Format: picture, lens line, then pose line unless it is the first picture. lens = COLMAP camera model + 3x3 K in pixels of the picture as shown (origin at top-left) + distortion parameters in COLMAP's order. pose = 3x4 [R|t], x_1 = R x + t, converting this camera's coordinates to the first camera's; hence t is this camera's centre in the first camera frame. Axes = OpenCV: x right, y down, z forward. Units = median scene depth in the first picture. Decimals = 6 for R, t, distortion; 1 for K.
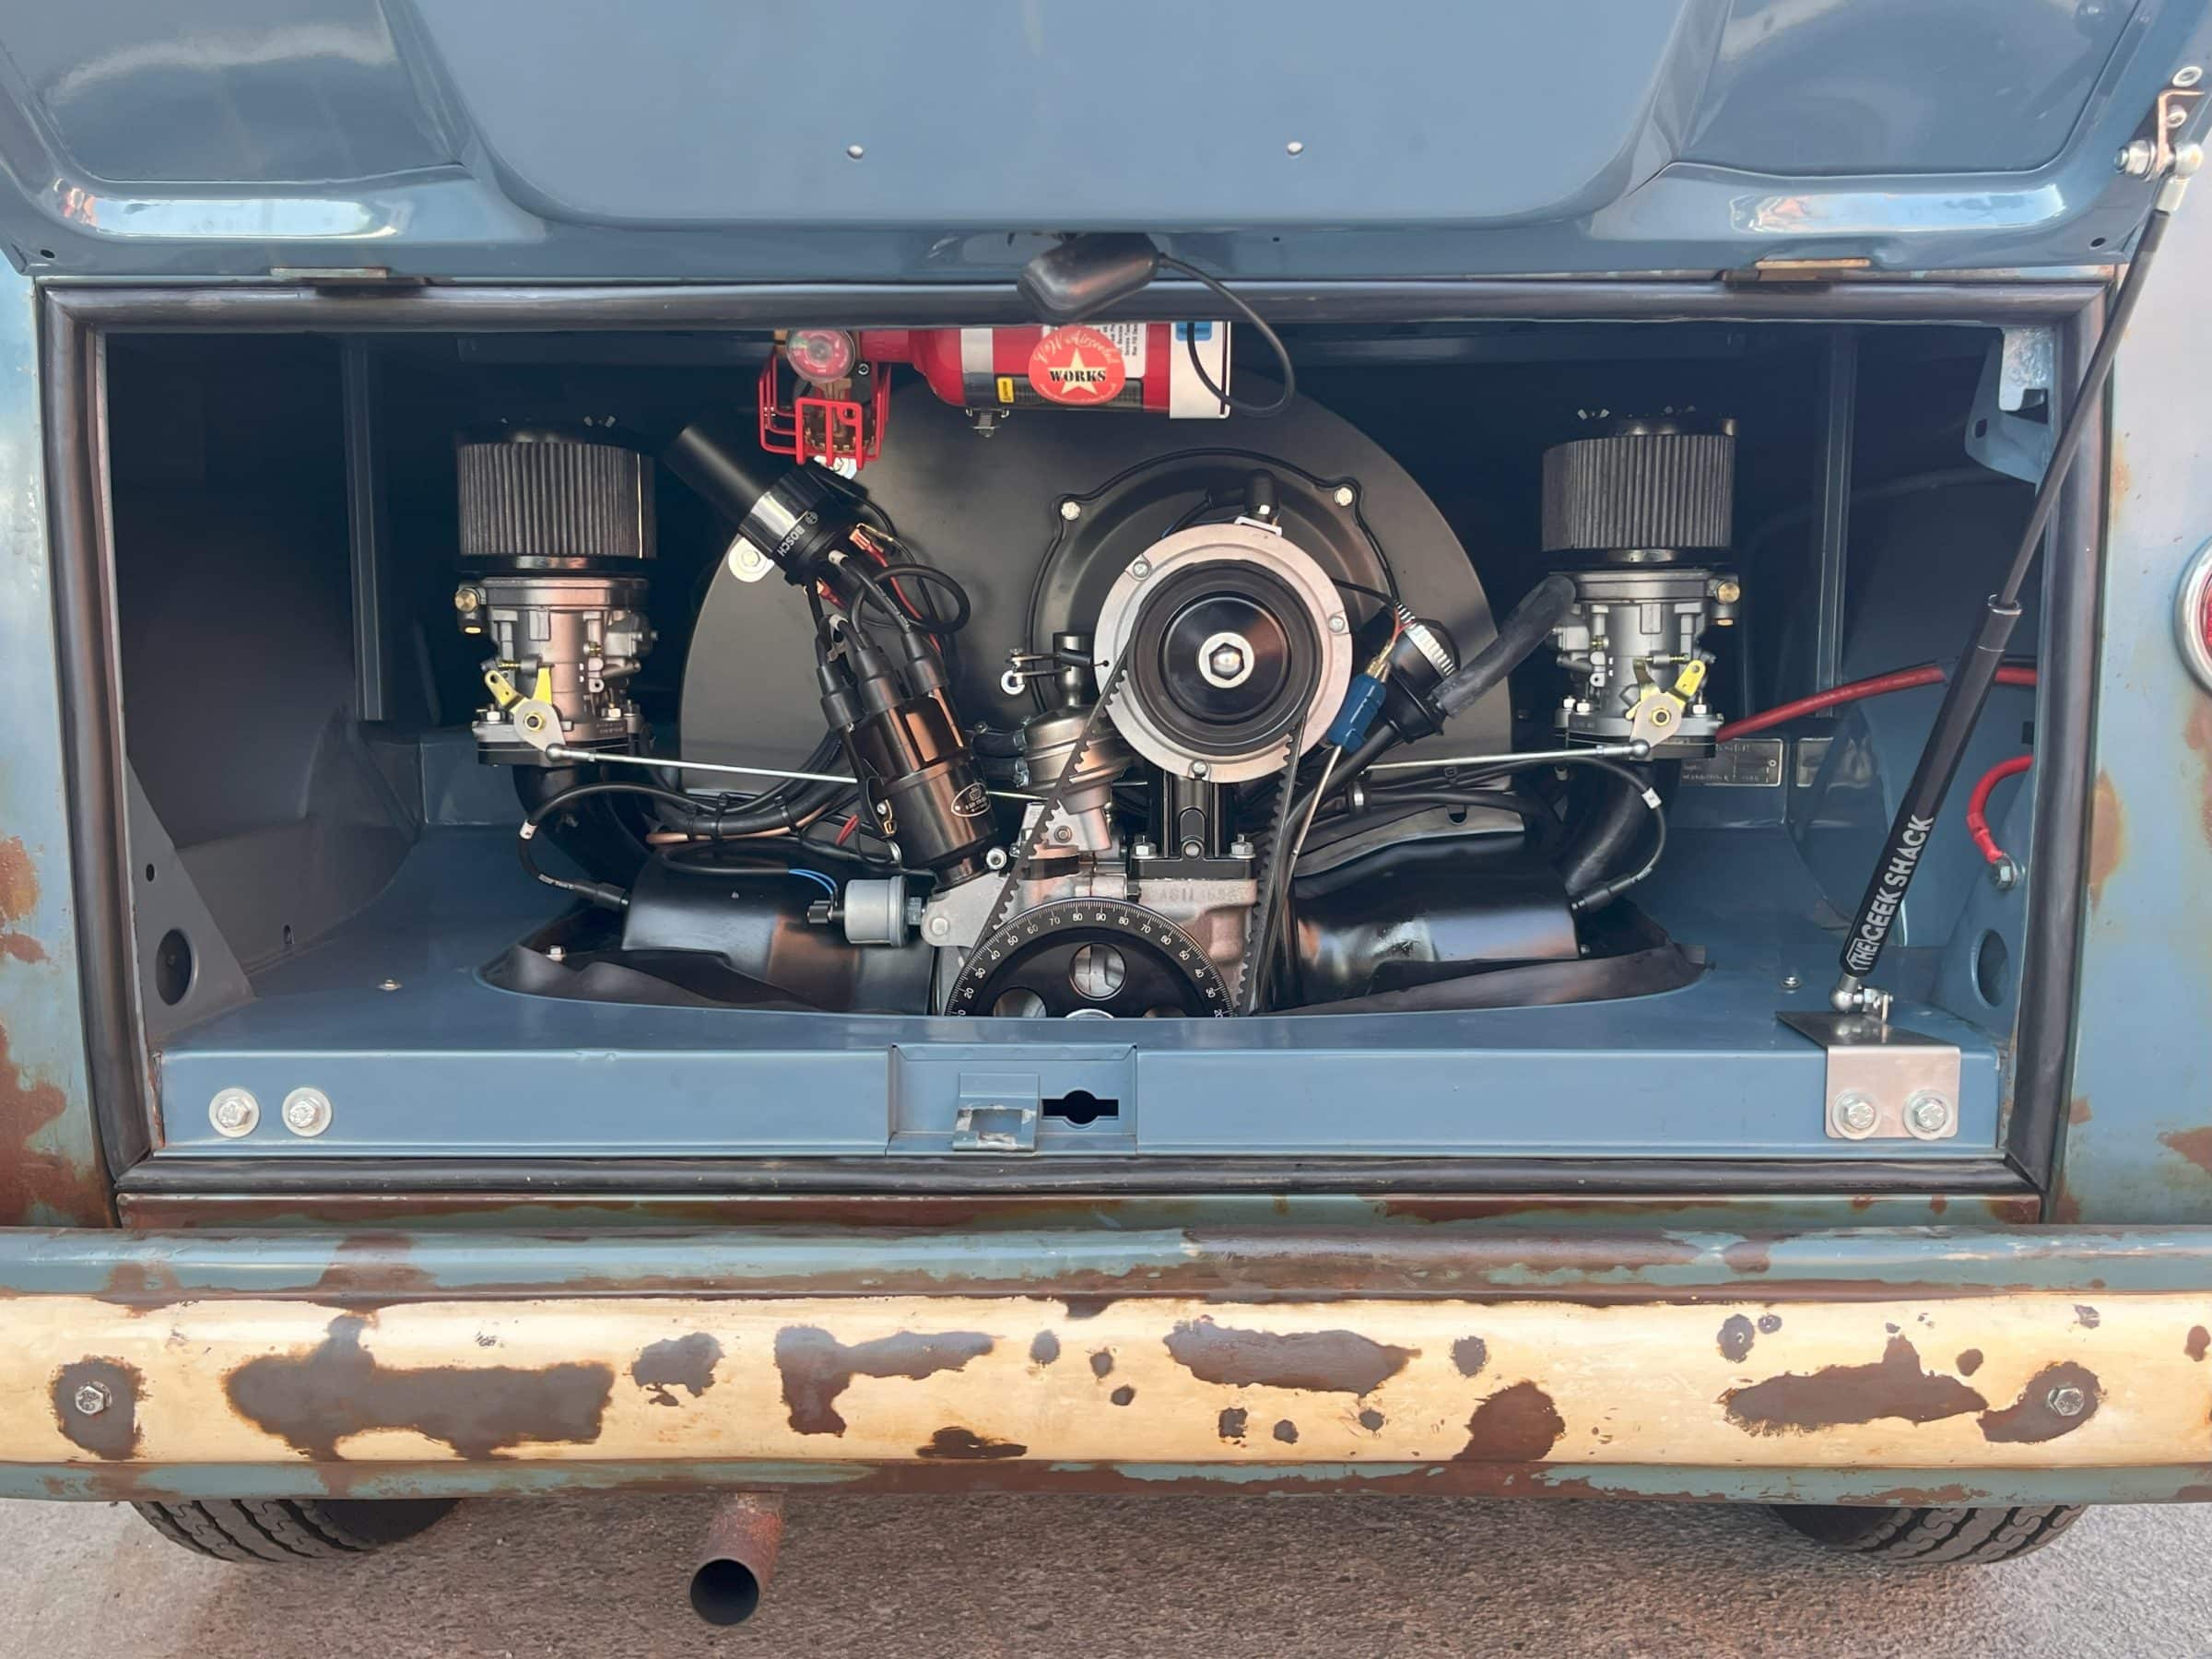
lens RADIAL K [[2045.3, 0, 1106.0], [0, 2045.3, 829.5], [0, 0, 1]] dist [0.062837, -0.104608]
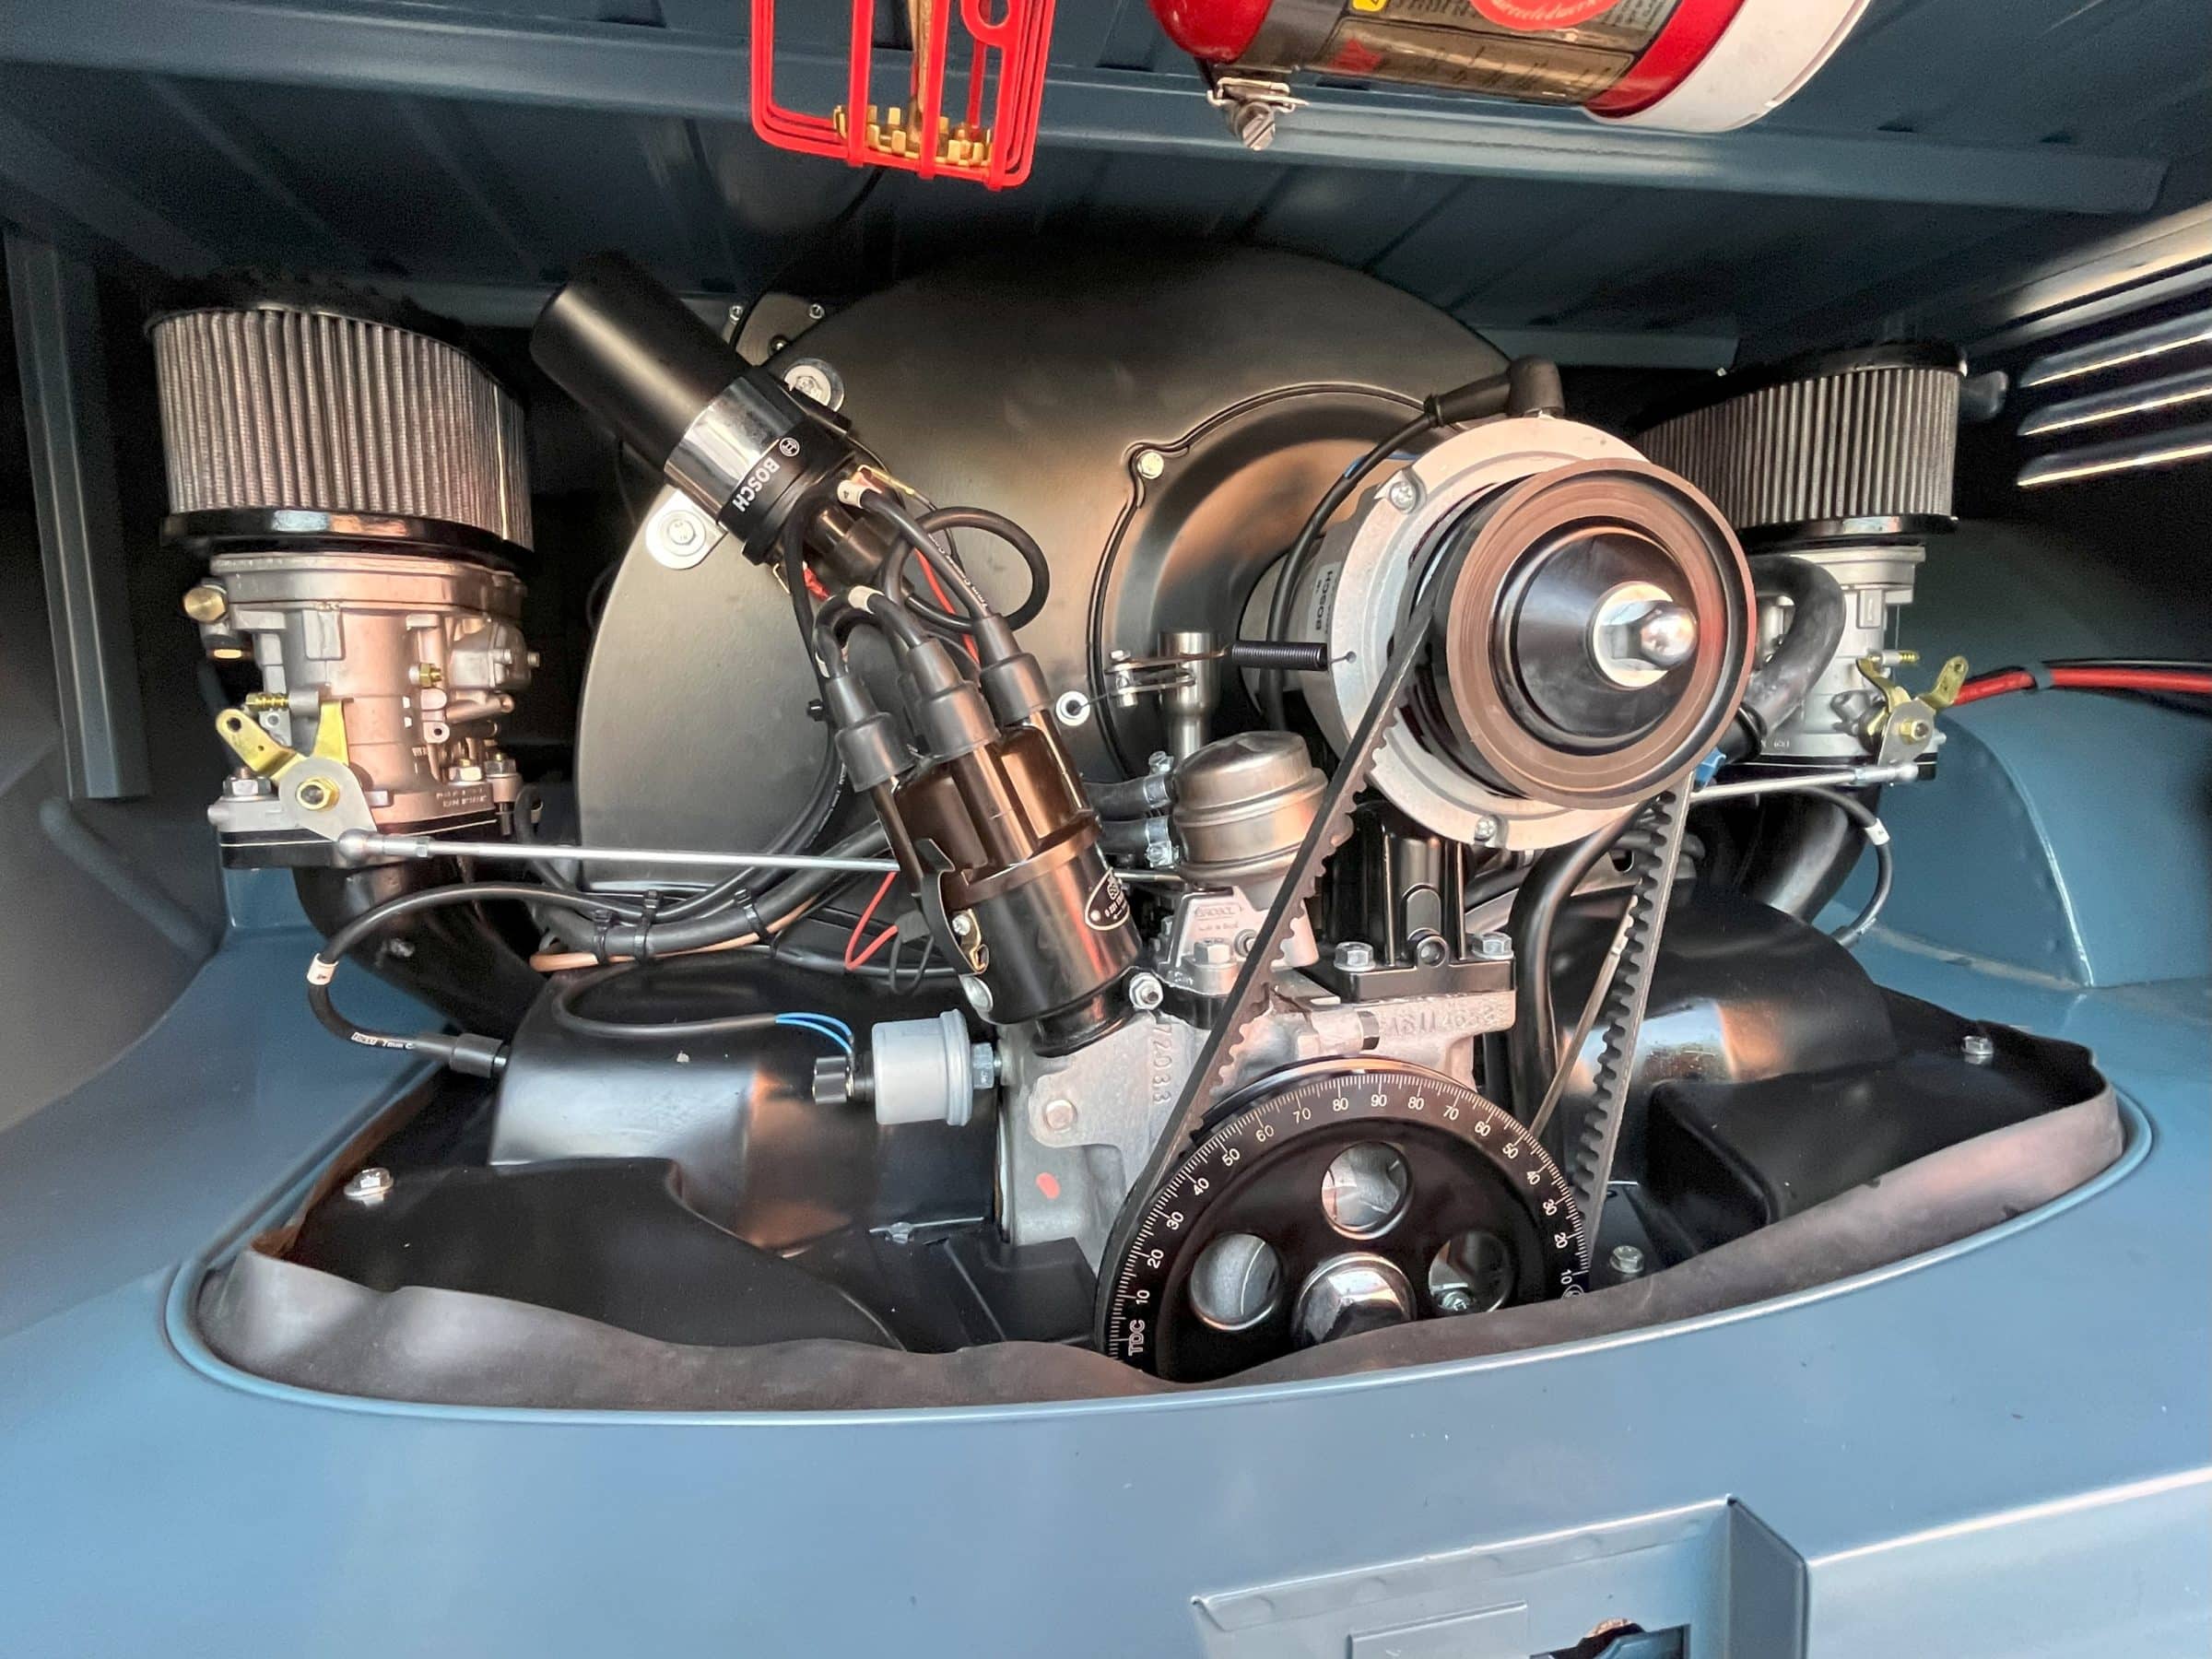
lens RADIAL K [[1187.5, 0, 1103.5], [0, 1187.5, 808.8], [0, 0, 1]] dist [-0.000685, -0.000273]
pose [[0.977941, -0.045000, 0.203978, -0.126166], [0.047405, 0.998852, -0.006919, -0.035231], [-0.203432, 0.016436, 0.978951, 0.618593]]
